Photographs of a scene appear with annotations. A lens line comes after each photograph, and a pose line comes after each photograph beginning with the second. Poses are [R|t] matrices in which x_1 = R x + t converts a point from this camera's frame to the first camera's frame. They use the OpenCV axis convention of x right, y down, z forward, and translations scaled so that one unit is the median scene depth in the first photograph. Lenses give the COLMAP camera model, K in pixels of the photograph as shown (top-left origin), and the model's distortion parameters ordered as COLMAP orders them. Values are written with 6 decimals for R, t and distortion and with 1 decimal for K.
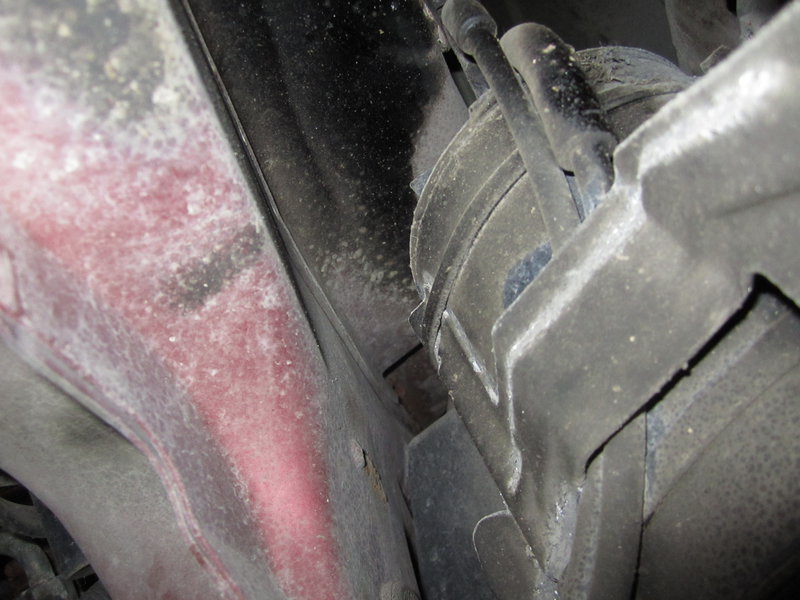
lens RADIAL K [[659.3, 0, 400.0], [0, 659.3, 300.0], [0, 0, 1]] dist [-0.045276, -0.007594]
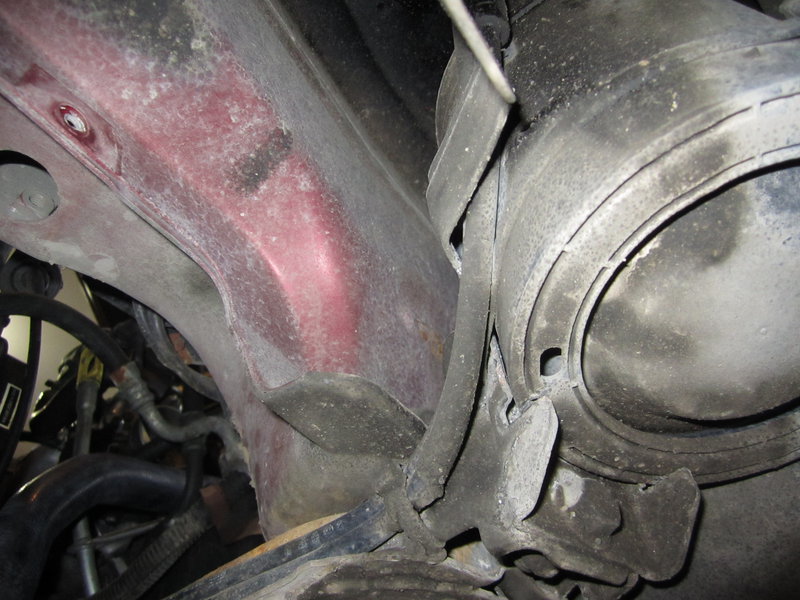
lens RADIAL K [[659.3, 0, 400.0], [0, 659.3, 300.0], [0, 0, 1]] dist [-0.045276, -0.007594]
pose [[0.926621, -0.043143, -0.373513, 0.600349], [0.042151, 0.999053, -0.010827, 0.318940], [0.373626, -0.005711, 0.927562, -0.289514]]
